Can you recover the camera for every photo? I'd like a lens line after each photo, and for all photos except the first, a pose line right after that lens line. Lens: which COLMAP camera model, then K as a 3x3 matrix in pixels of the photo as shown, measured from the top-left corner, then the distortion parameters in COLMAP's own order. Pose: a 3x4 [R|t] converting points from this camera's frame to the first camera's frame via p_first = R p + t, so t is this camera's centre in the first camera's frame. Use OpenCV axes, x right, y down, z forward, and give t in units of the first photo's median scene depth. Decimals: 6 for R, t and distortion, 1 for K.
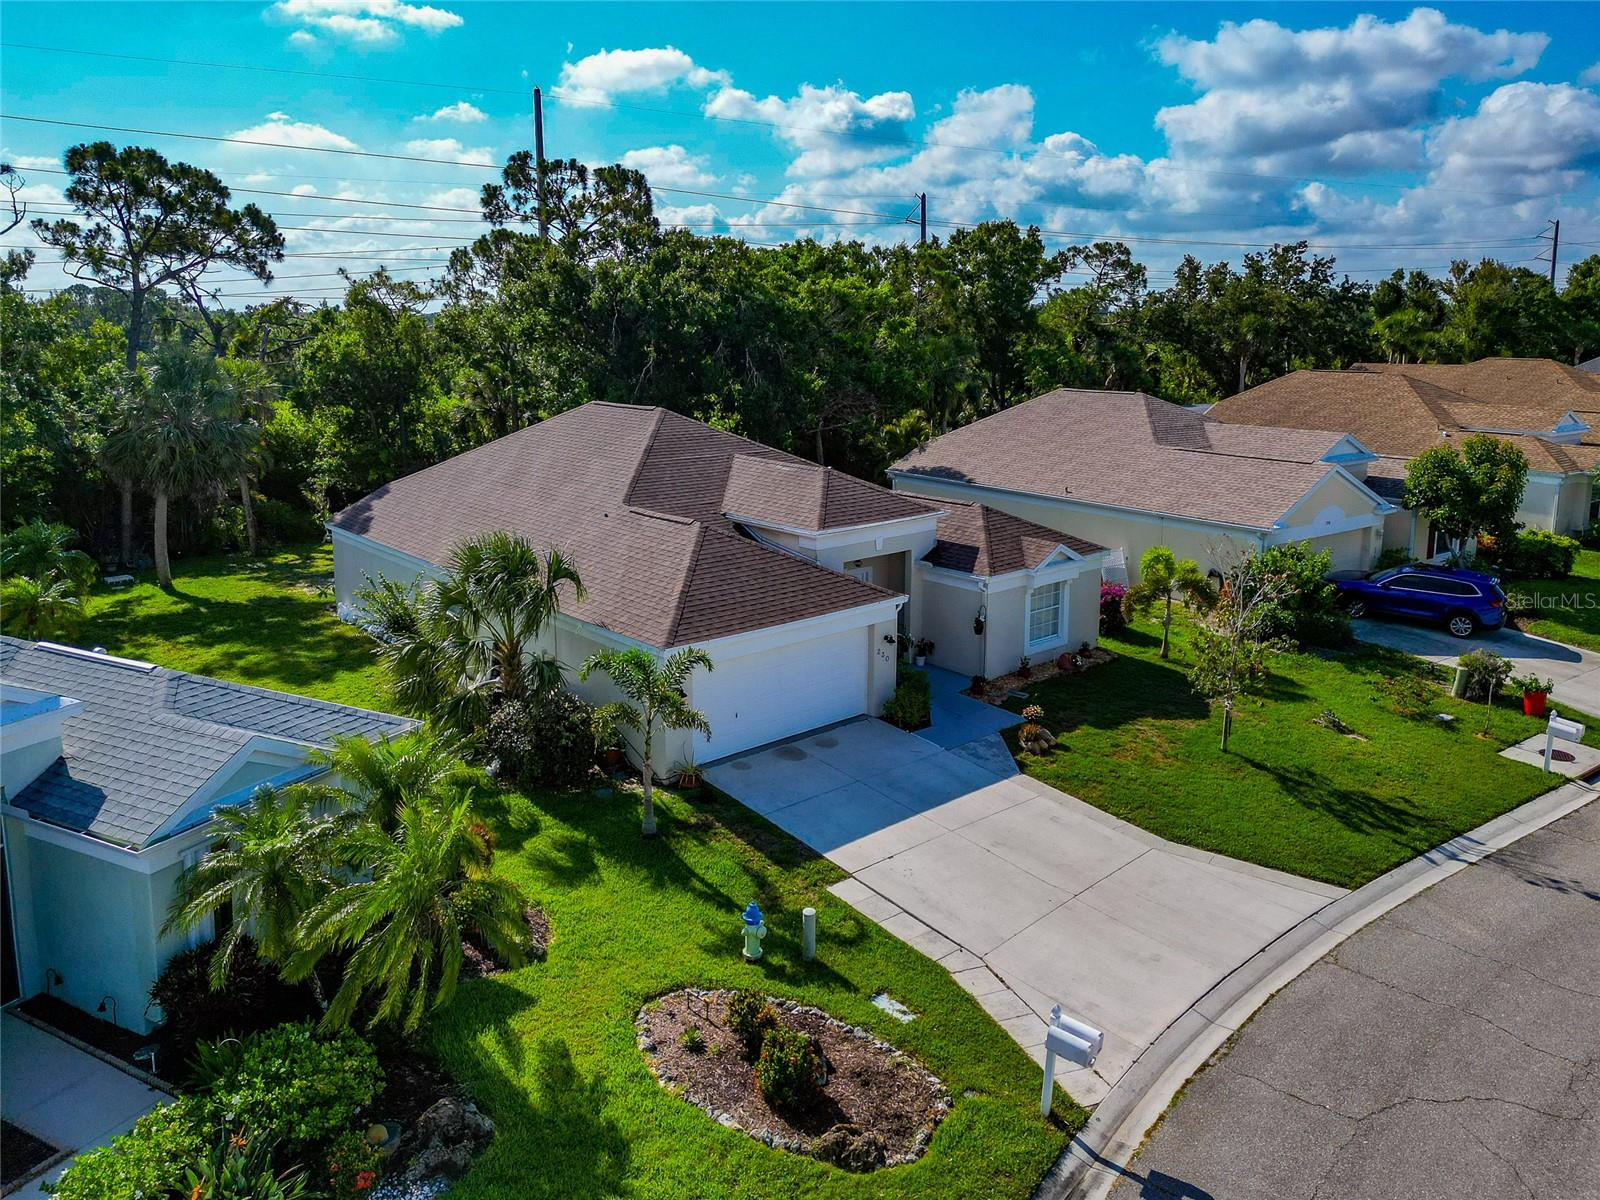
lens RADIAL K [[1099.7, 0, 800.6], [0, 1099.7, 487.0], [0, 0, 1]] dist [0.038255, -0.001467]
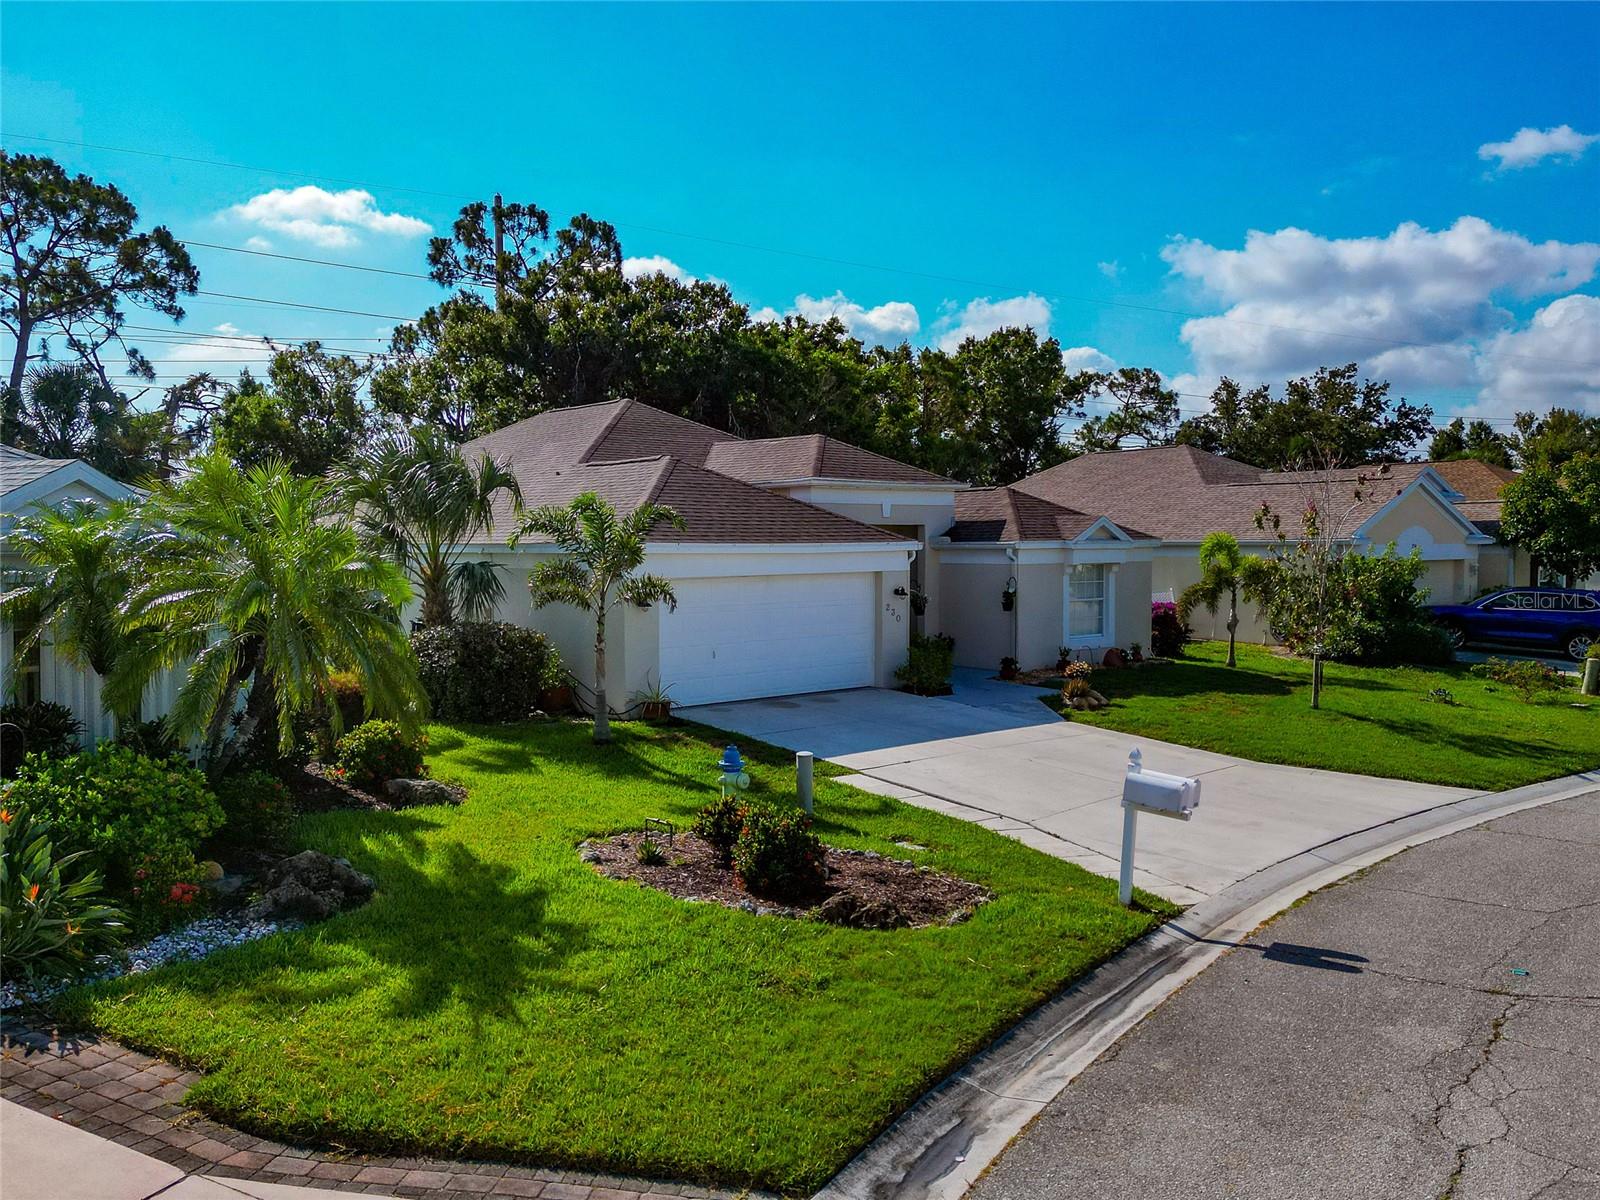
lens RADIAL K [[1231.2, 0, 800.0], [0, 1231.2, 600.0], [0, 0, 1]] dist [0.039049, -0.002557]
pose [[0.999955, -0.007771, 0.005403, 0.000546], [0.008267, 0.995077, -0.098760, 0.193201], [-0.004609, 0.098801, 0.995097, 0.071774]]
